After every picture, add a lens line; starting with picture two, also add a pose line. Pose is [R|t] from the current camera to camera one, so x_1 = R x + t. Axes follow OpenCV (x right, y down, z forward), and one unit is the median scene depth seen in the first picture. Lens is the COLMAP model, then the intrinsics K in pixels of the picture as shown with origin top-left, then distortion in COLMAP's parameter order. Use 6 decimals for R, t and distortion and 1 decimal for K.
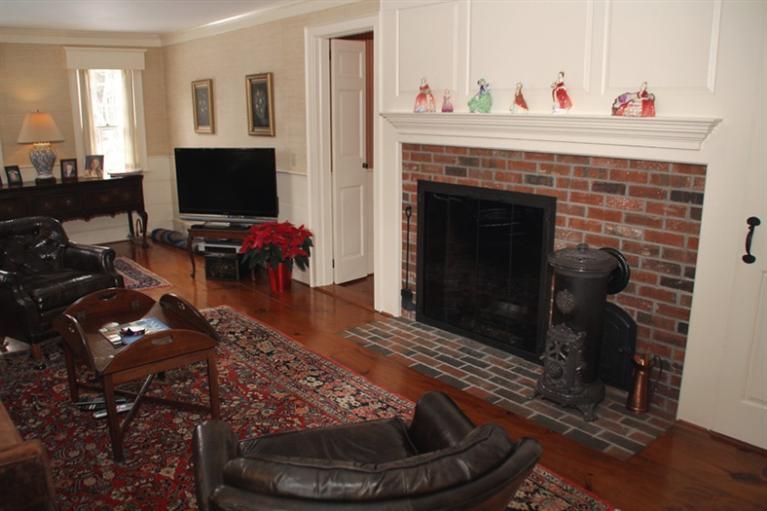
lens RADIAL K [[630.3, 0, 377.4], [0, 630.3, 254.9], [0, 0, 1]] dist [-0.153398, 0.092358]
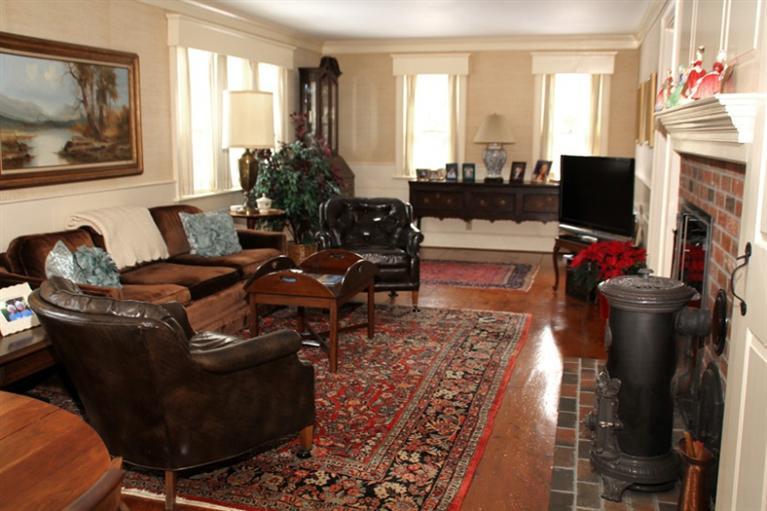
lens RADIAL K [[768.5, 0, 383.0], [0, 768.5, 257.2], [0, 0, 1]] dist [-0.062824, 0.000000]
pose [[0.574134, 0.145619, -0.805708, 0.719318], [-0.197324, 0.979661, 0.036449, -0.004419], [0.794628, 0.138059, 0.591190, 0.135559]]
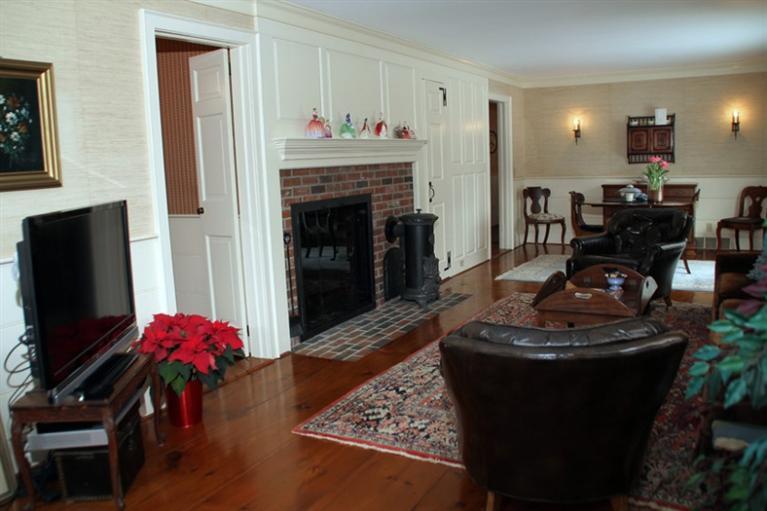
lens RADIAL K [[630.3, 0, 383.8], [0, 630.3, 255.1], [0, 0, 1]] dist [-0.153398, 0.092358]
pose [[-0.353873, -0.122641, 0.927218, -1.061103], [0.257475, 0.940287, 0.222635, -0.256370], [-0.899156, 0.317520, -0.301165, 1.330261]]
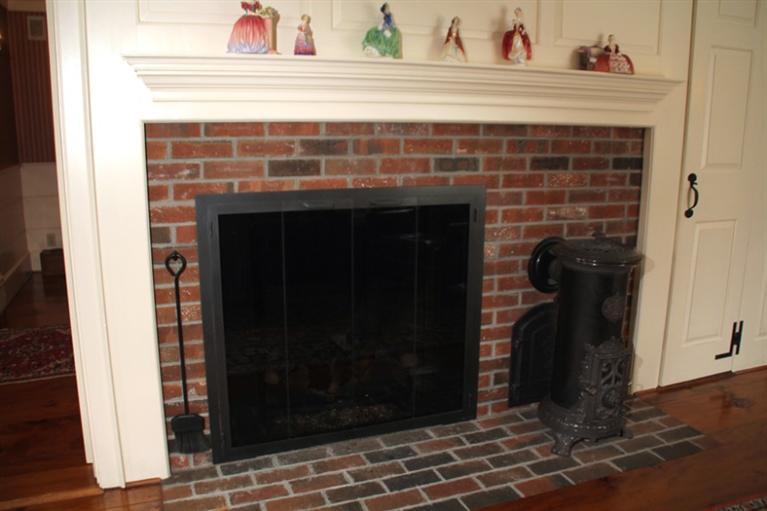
lens RADIAL K [[630.3, 0, 385.6], [0, 630.3, 259.7], [0, 0, 1]] dist [-0.153398, 0.092358]
pose [[0.328610, -0.192104, 0.924722, -0.389179], [0.209575, 0.969518, 0.126935, -0.111743], [-0.920920, 0.152086, 0.358854, 0.767557]]
